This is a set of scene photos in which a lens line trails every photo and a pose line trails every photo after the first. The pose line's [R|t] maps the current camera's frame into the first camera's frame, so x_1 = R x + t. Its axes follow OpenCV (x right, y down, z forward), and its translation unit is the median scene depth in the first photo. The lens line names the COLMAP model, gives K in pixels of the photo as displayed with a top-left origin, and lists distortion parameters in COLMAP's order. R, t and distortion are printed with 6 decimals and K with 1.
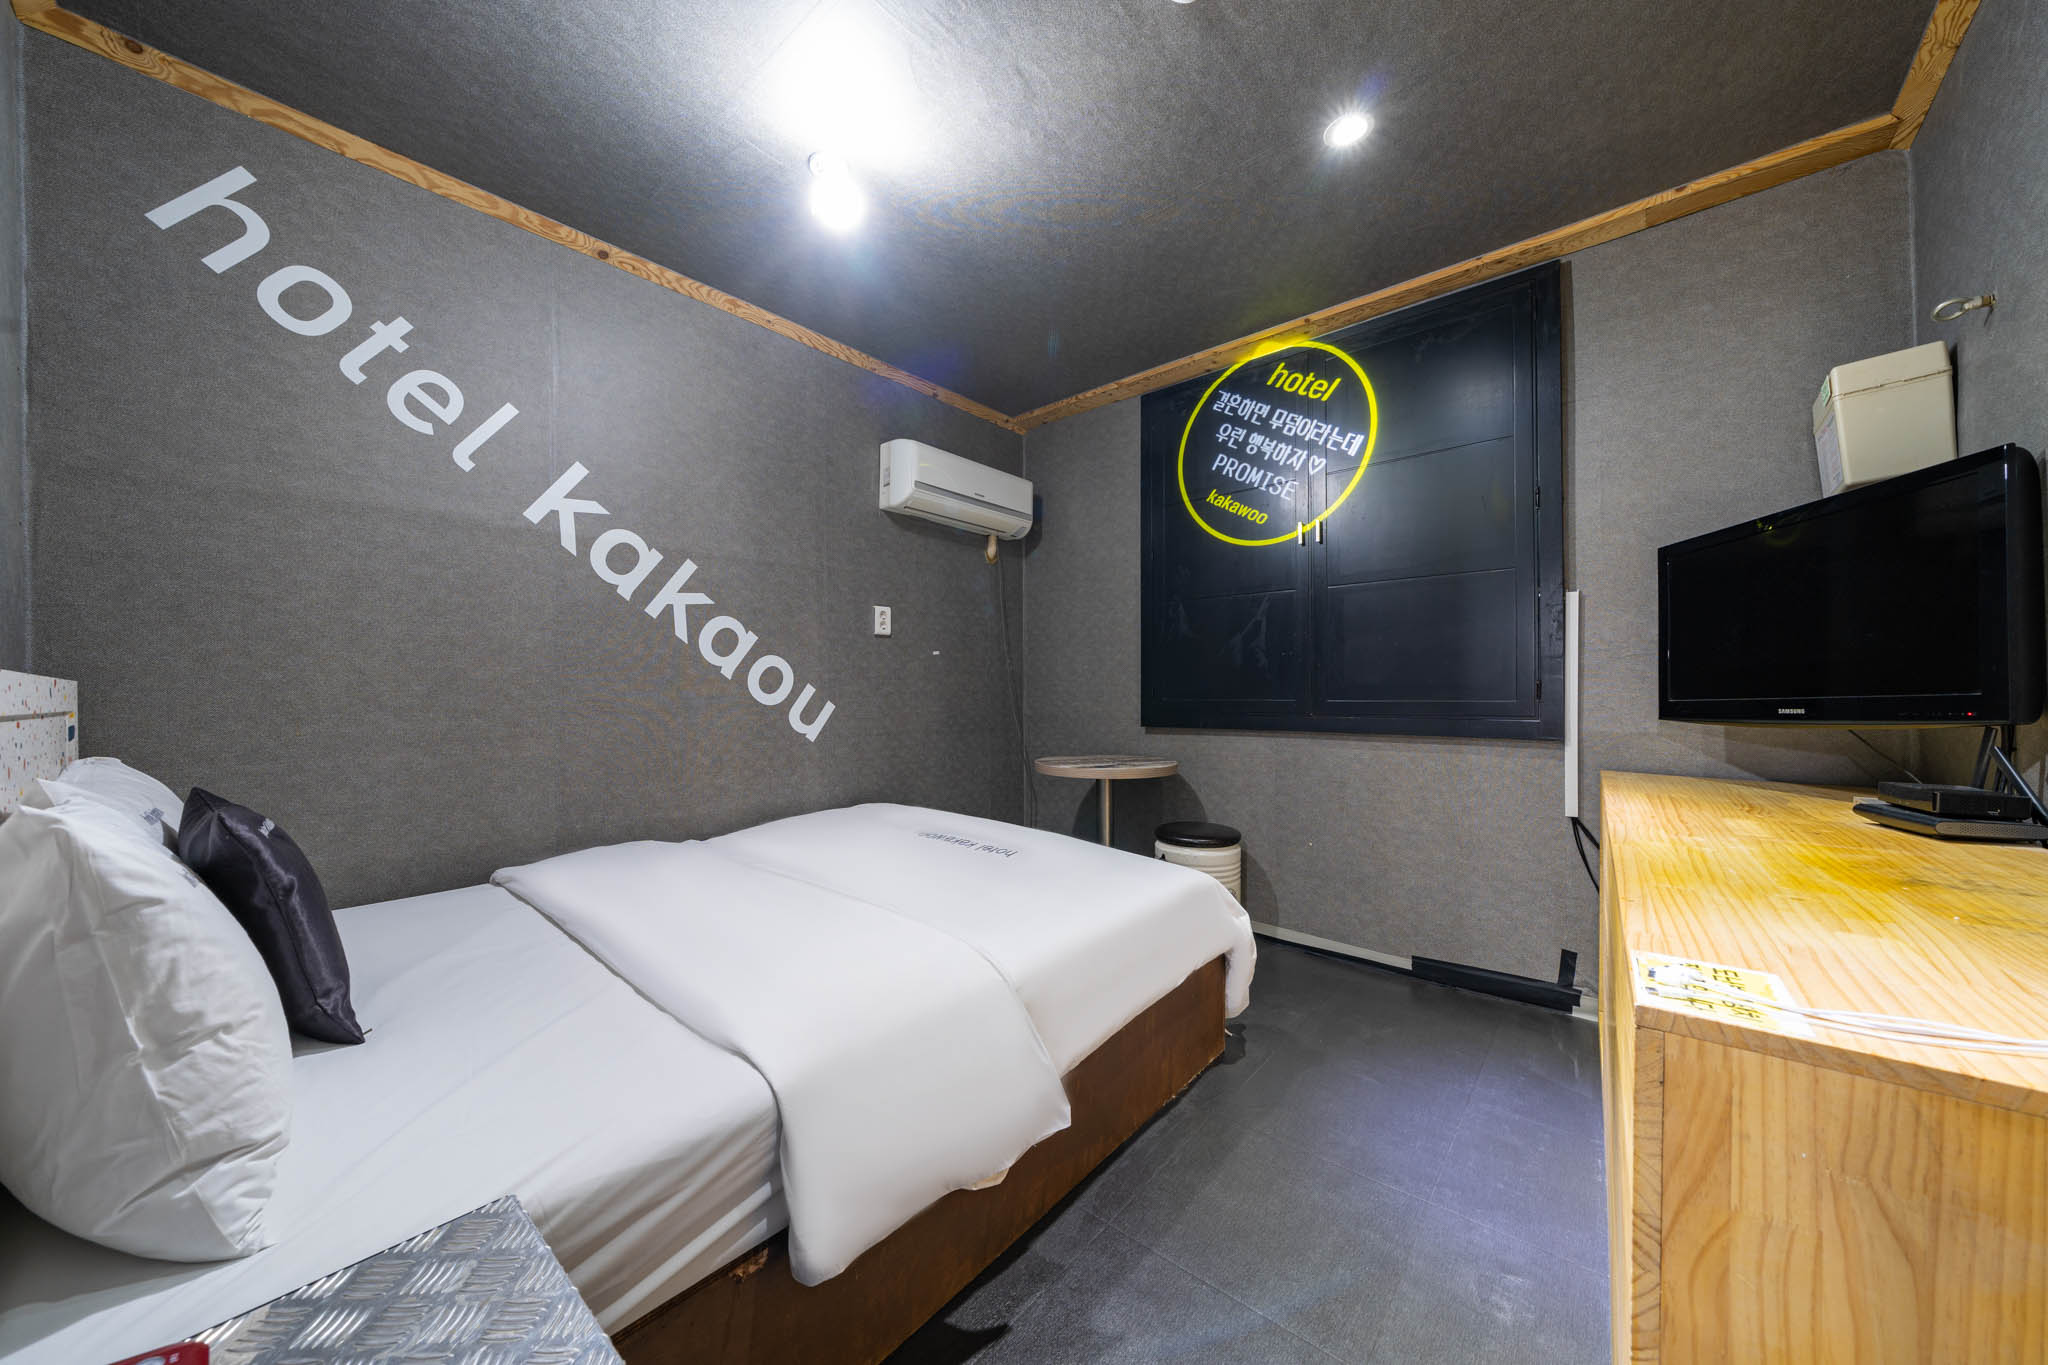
lens RADIAL K [[696.2, 0, 1023.1], [0, 696.2, 686.7], [0, 0, 1]] dist [-0.003473, -0.000729]
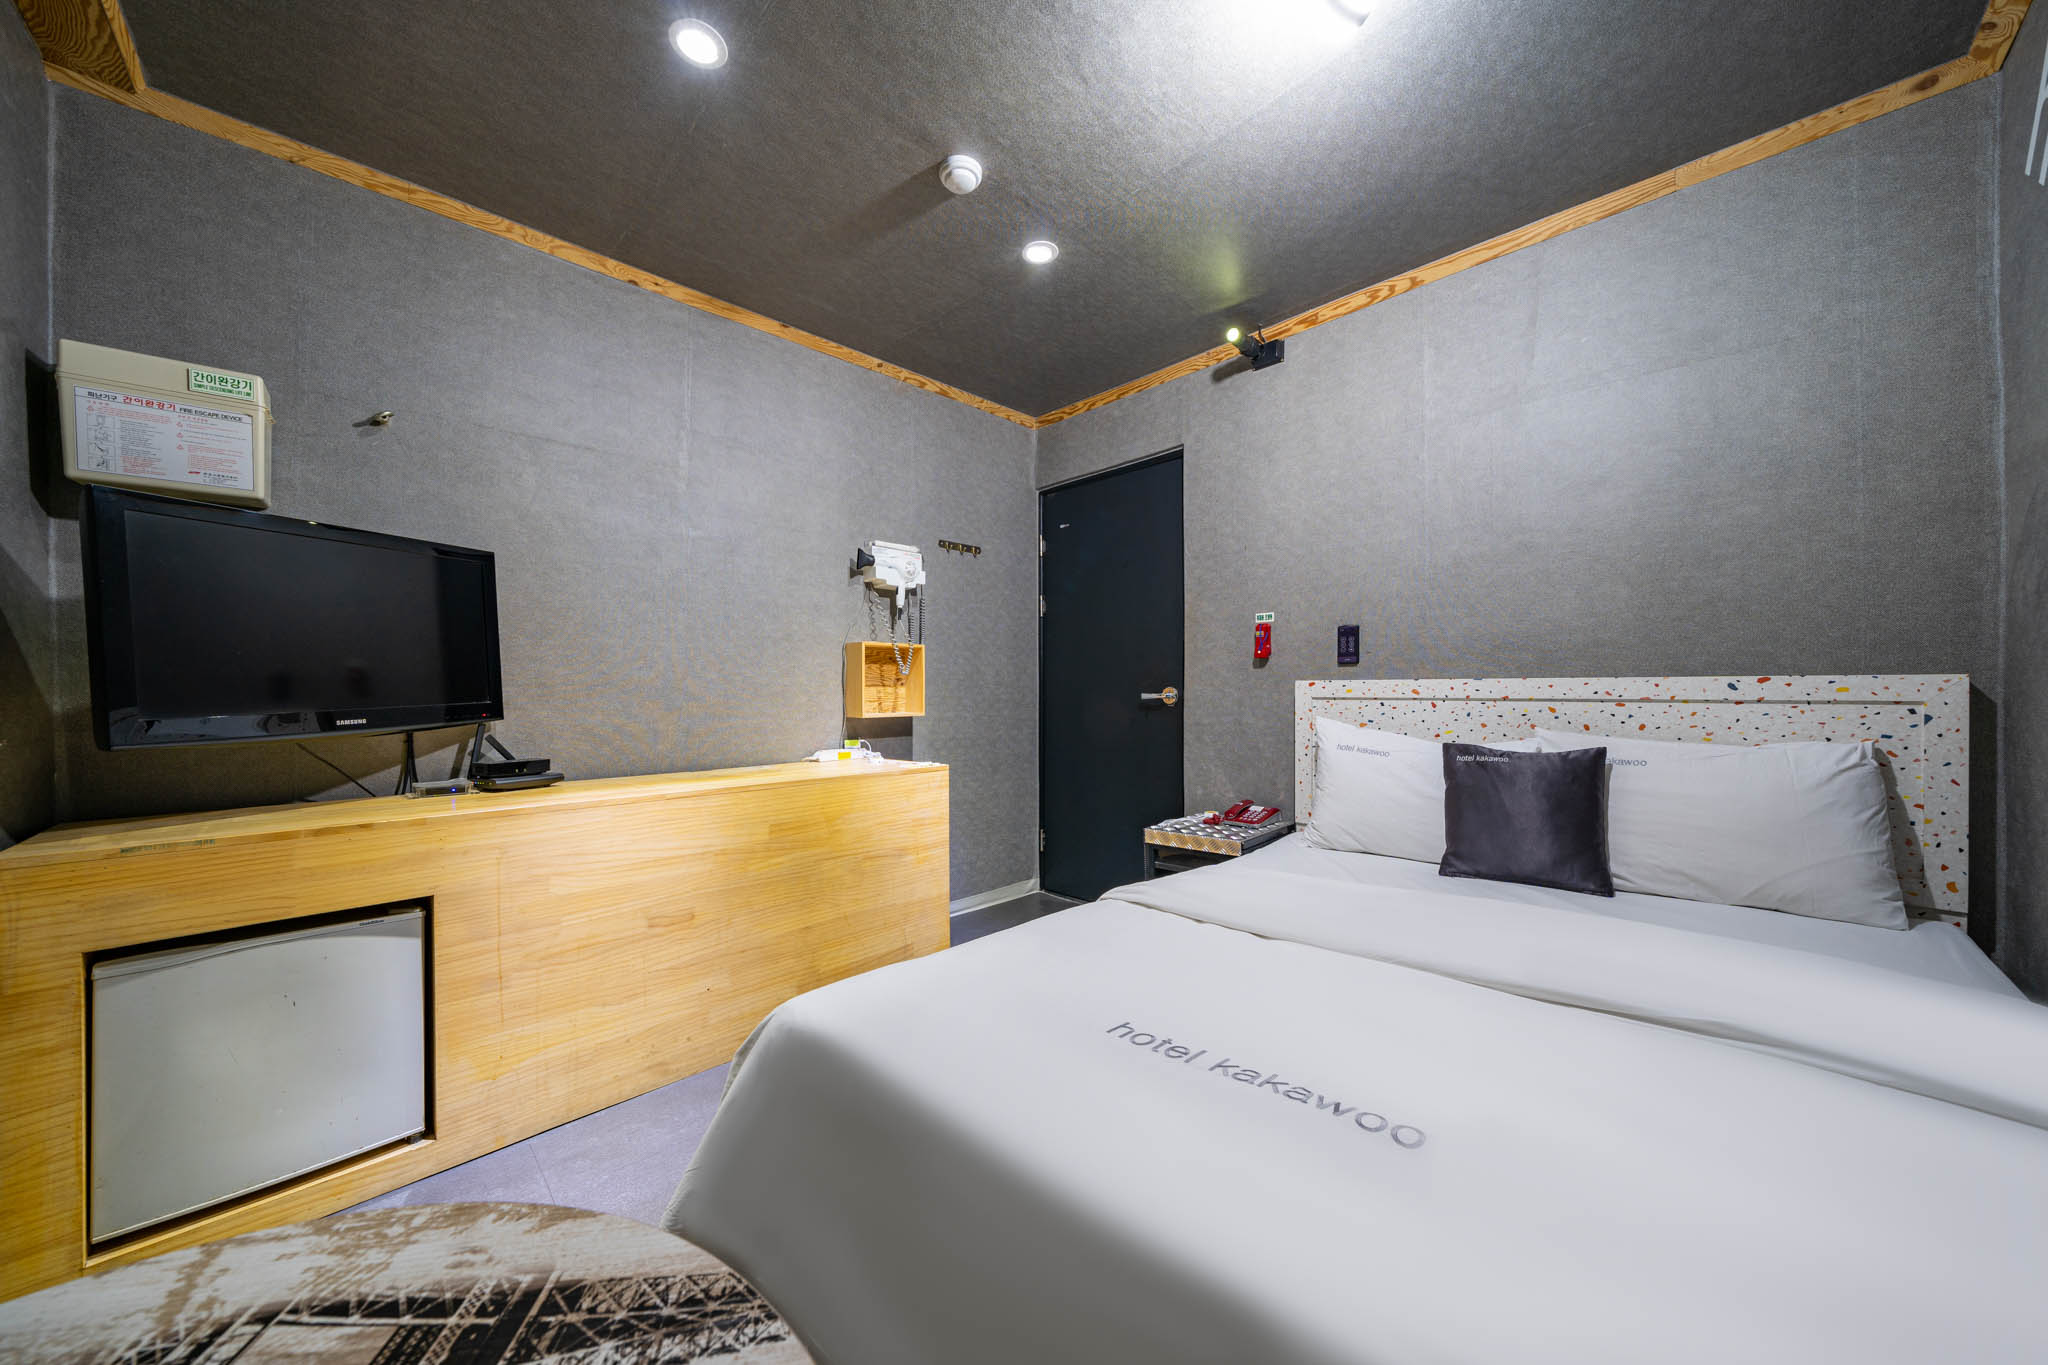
lens RADIAL K [[696.2, 0, 1032.0], [0, 696.2, 690.7], [0, 0, 1]] dist [-0.003473, -0.000729]
pose [[-0.997387, 0.012036, 0.071228, 0.006675], [0.011806, 0.999924, -0.003660, 0.003216], [-0.071267, -0.002810, -0.997453, 1.466909]]
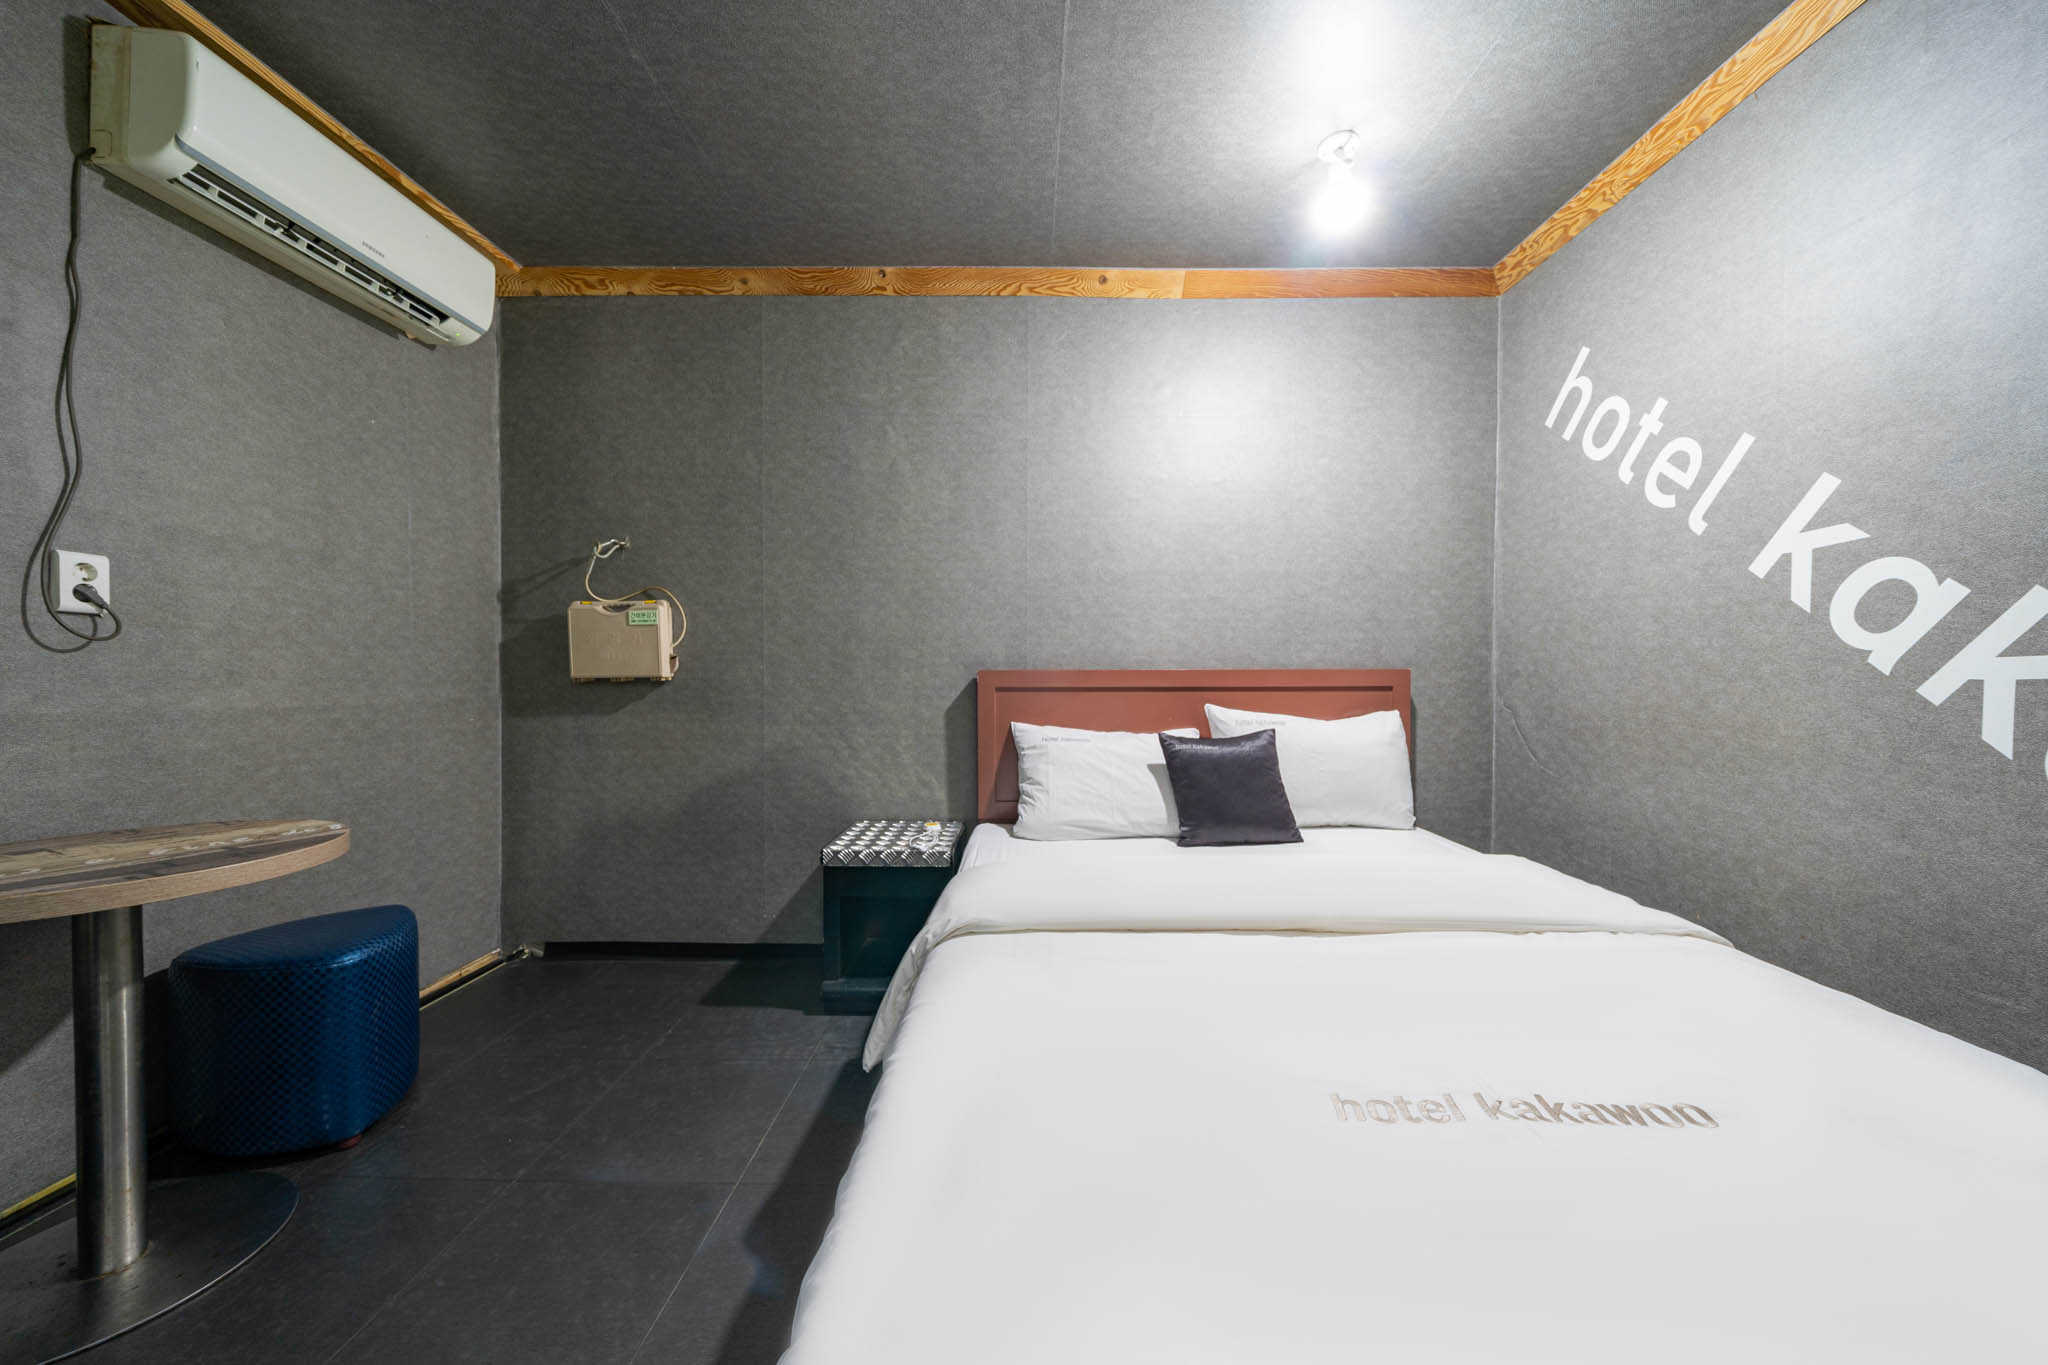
lens RADIAL K [[696.2, 0, 1023.9], [0, 696.2, 691.5], [0, 0, 1]] dist [-0.003473, -0.000729]
pose [[-0.767723, 0.057327, -0.638212, 0.412983], [0.002878, 0.996288, 0.086030, -0.176155], [0.640775, 0.064210, -0.765039, 1.059293]]
